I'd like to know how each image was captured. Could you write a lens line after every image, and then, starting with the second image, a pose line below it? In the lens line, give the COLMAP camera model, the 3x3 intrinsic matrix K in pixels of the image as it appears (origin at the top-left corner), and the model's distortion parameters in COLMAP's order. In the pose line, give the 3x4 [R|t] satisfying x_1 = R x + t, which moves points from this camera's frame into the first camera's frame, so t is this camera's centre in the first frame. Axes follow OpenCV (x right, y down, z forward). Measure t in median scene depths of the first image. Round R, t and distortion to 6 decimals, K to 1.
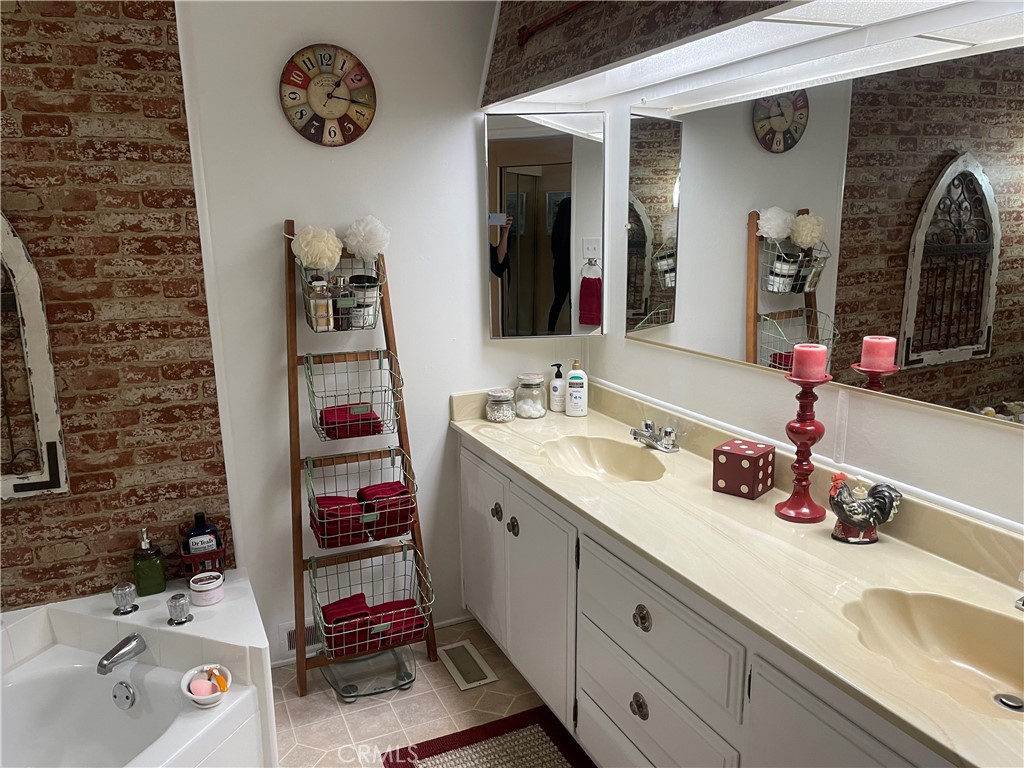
lens RADIAL K [[773.3, 0, 508.7], [0, 773.3, 385.5], [0, 0, 1]] dist [0.045198, -0.077727]
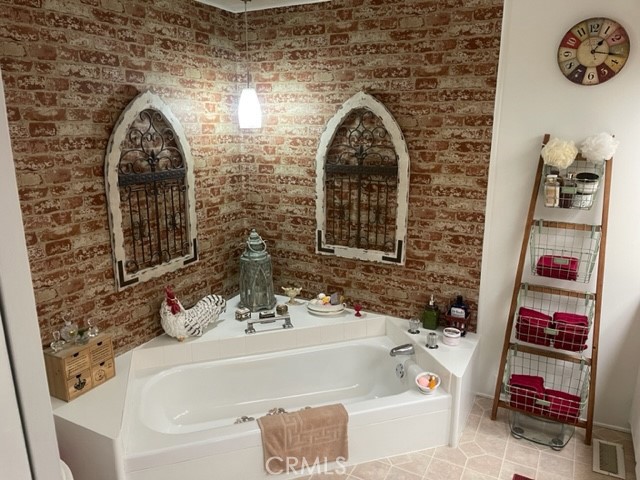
lens RADIAL K [[483.3, 0, 314.4], [0, 483.3, 240.5], [0, 0, 1]] dist [0.045198, -0.077727]
pose [[0.591952, 0.204346, -0.779638, 0.255079], [-0.174152, 0.976903, 0.123822, -0.042376], [0.786933, 0.062478, 0.613867, 0.033992]]
